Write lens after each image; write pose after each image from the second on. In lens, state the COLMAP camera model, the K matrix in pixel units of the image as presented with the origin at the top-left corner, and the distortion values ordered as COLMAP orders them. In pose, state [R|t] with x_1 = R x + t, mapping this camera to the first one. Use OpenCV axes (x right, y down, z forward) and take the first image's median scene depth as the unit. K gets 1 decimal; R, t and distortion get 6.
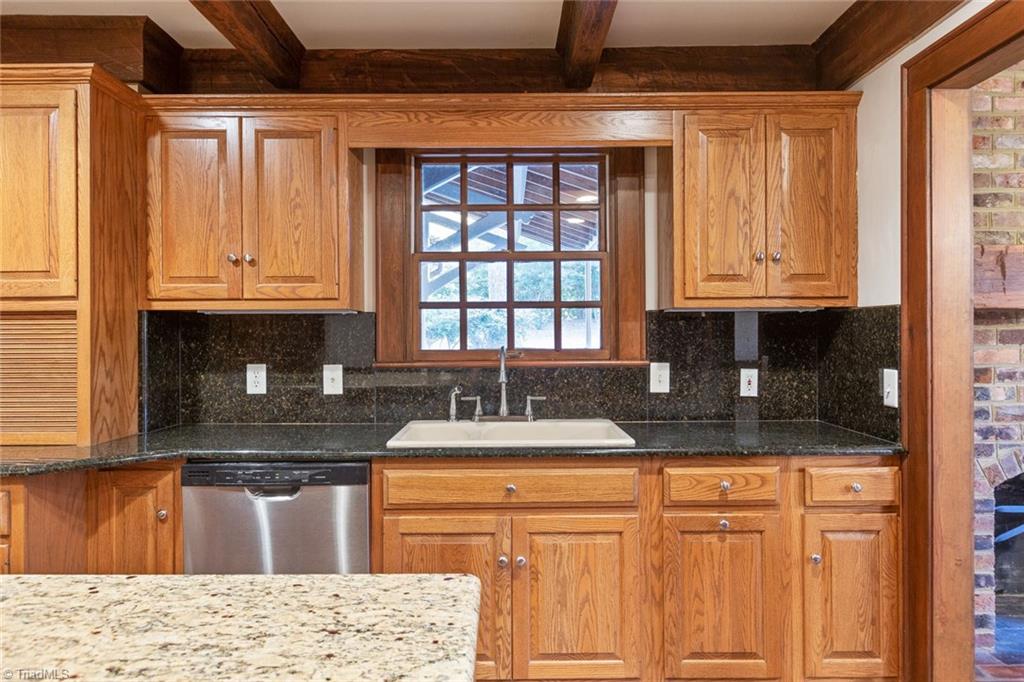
lens RADIAL K [[628.6, 0, 511.9], [0, 628.6, 338.5], [0, 0, 1]] dist [-0.007152, -0.000553]
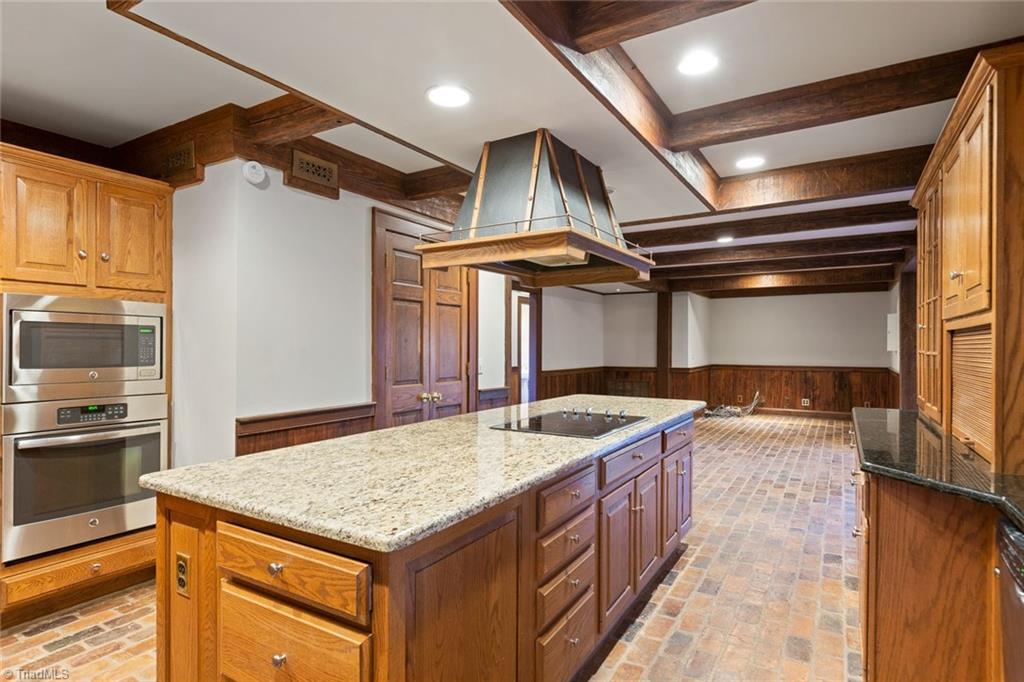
lens RADIAL K [[556.1, 0, 507.6], [0, 556.1, 347.7], [0, 0, 1]] dist [-0.002833, -0.000102]
pose [[-0.519491, -0.006164, -0.854454, 0.807058], [-0.010317, 0.999946, -0.000941, 0.006217], [0.854414, 0.008326, -0.519526, 1.896328]]
